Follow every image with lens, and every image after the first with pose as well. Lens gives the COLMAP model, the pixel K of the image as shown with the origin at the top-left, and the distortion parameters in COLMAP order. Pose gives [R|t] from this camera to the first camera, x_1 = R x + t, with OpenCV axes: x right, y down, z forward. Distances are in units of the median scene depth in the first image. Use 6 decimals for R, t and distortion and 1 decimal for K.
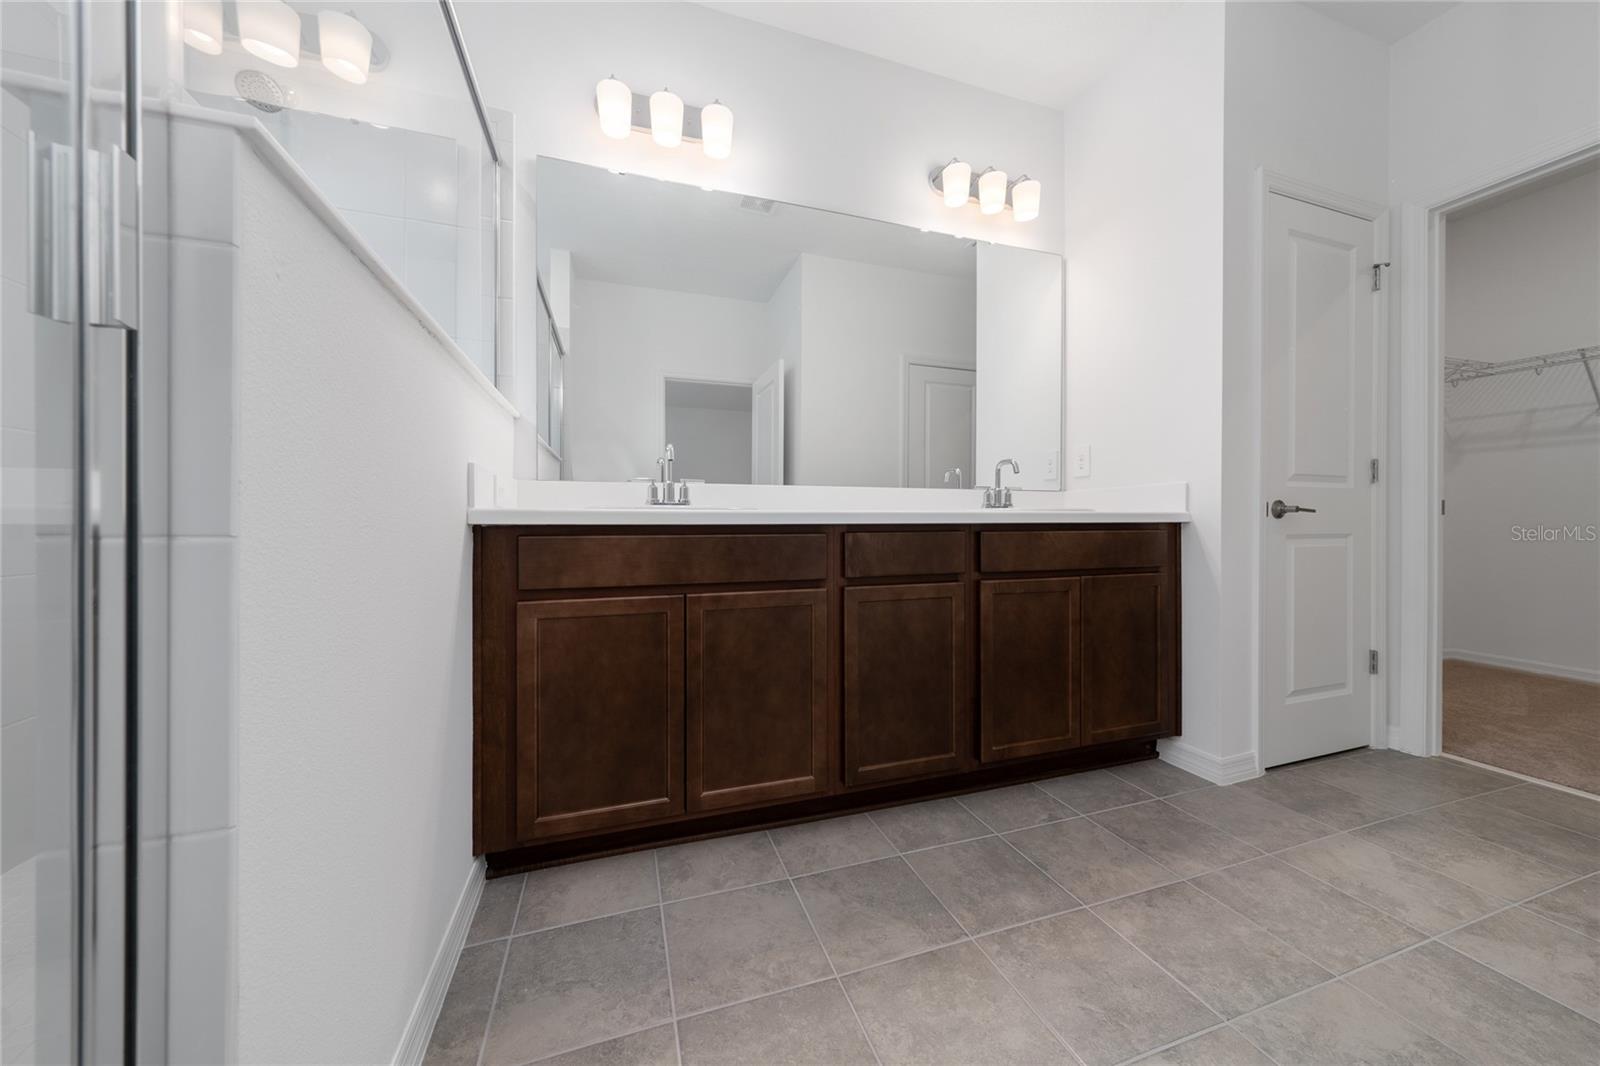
lens RADIAL K [[555.3, 0, 793.4], [0, 555.3, 519.5], [0, 0, 1]] dist [-0.001381, -0.000012]
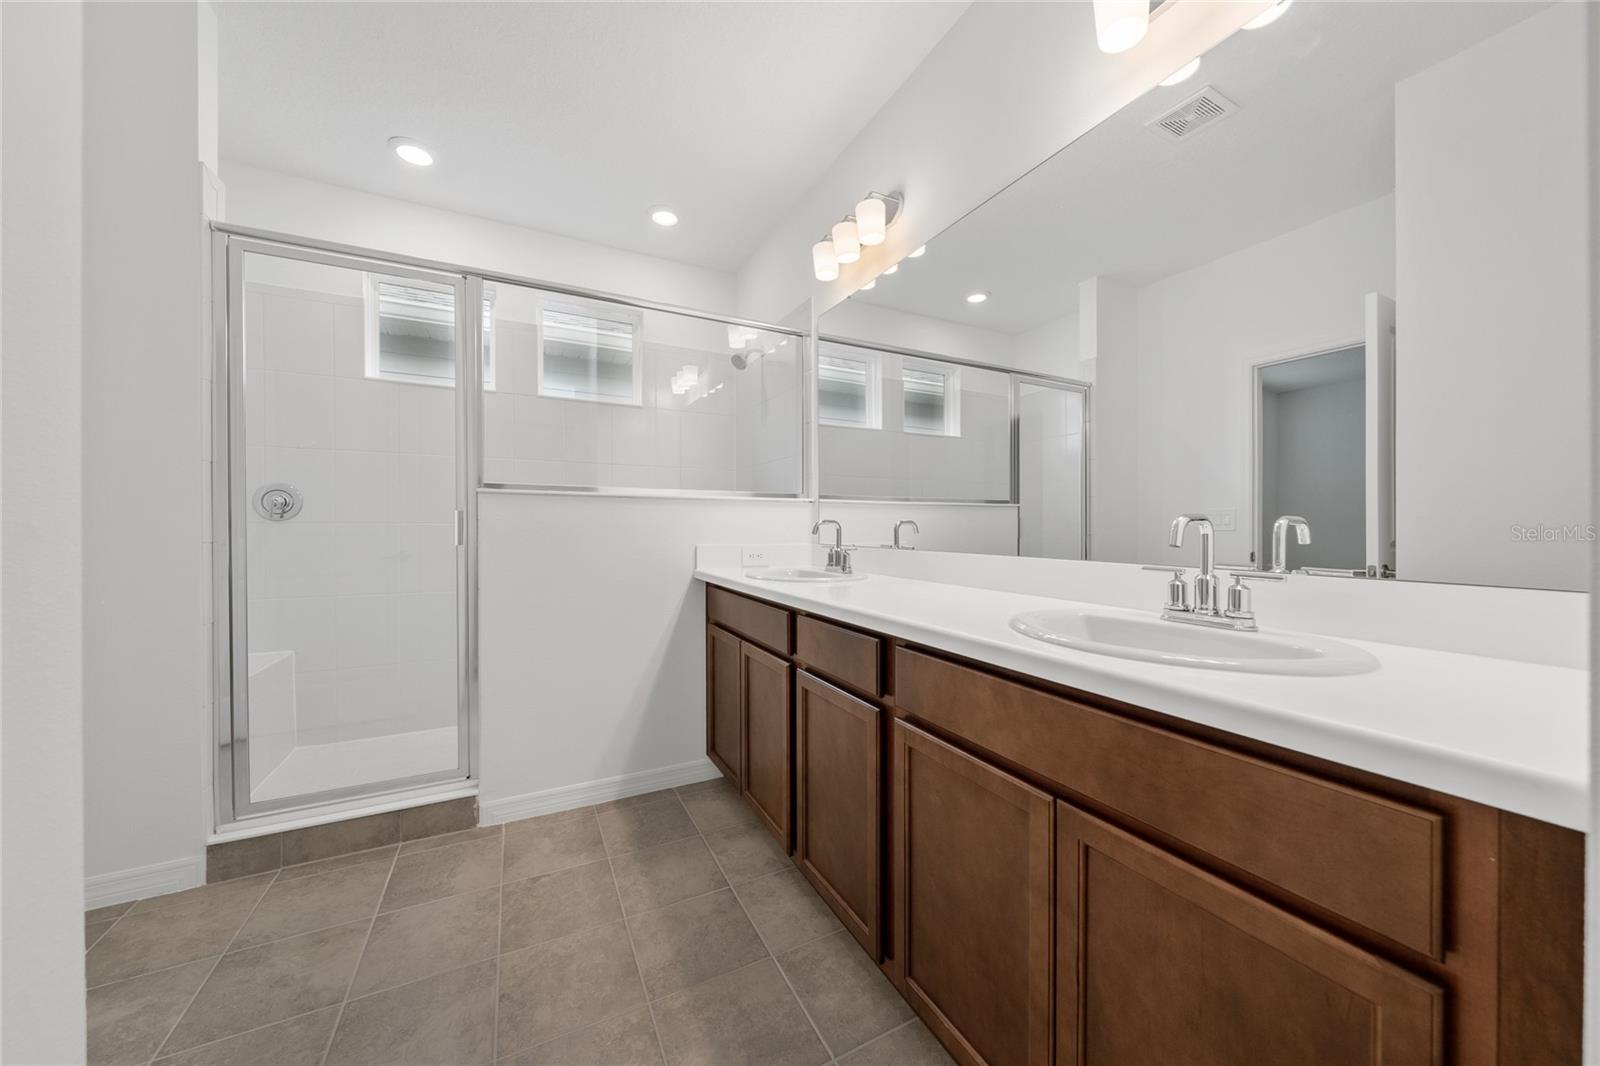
lens RADIAL K [[555.3, 0, 794.3], [0, 555.3, 532.2], [0, 0, 1]] dist [-0.001381, -0.000012]
pose [[0.151122, 0.017795, -0.988355, 1.212715], [0.003898, 0.999819, 0.018597, -0.157412], [0.988507, -0.006663, 0.151025, 0.959940]]
